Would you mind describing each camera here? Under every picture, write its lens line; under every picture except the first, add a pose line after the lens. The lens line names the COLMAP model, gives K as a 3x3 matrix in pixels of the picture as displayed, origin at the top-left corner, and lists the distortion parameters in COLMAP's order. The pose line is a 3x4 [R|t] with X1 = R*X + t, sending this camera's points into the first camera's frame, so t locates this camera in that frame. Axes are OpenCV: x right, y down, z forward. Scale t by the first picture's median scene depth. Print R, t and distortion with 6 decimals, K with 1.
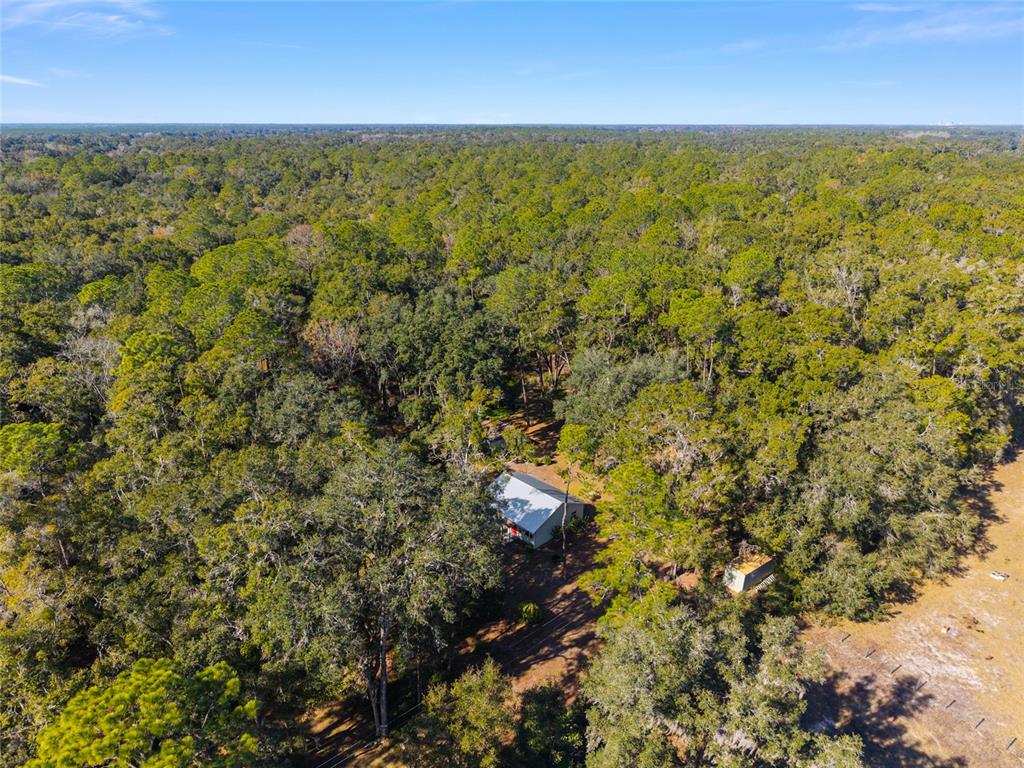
lens RADIAL K [[710.7, 0, 515.1], [0, 710.7, 381.0], [0, 0, 1]] dist [0.001449, -0.000166]
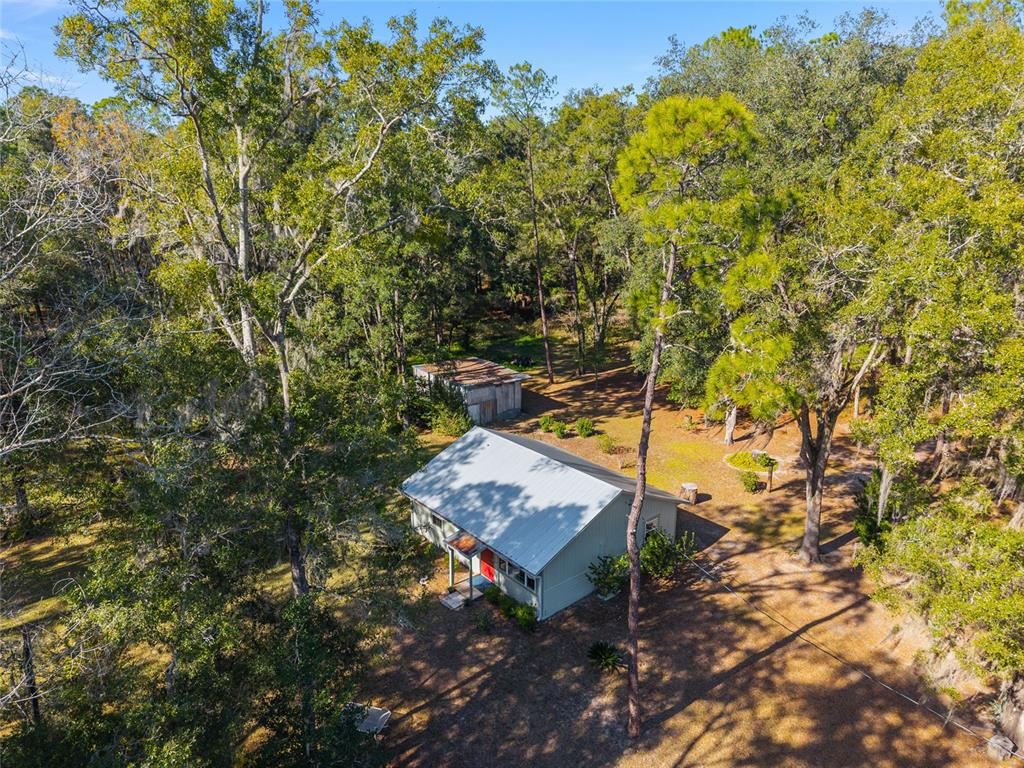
lens RADIAL K [[710.7, 0, 507.2], [0, 710.7, 387.2], [0, 0, 1]] dist [0.001449, -0.000166]
pose [[0.997384, 0.006397, -0.072006, 0.036499], [-0.009683, 0.998923, -0.045370, 0.134357], [0.071638, 0.045948, 0.996372, 0.631008]]
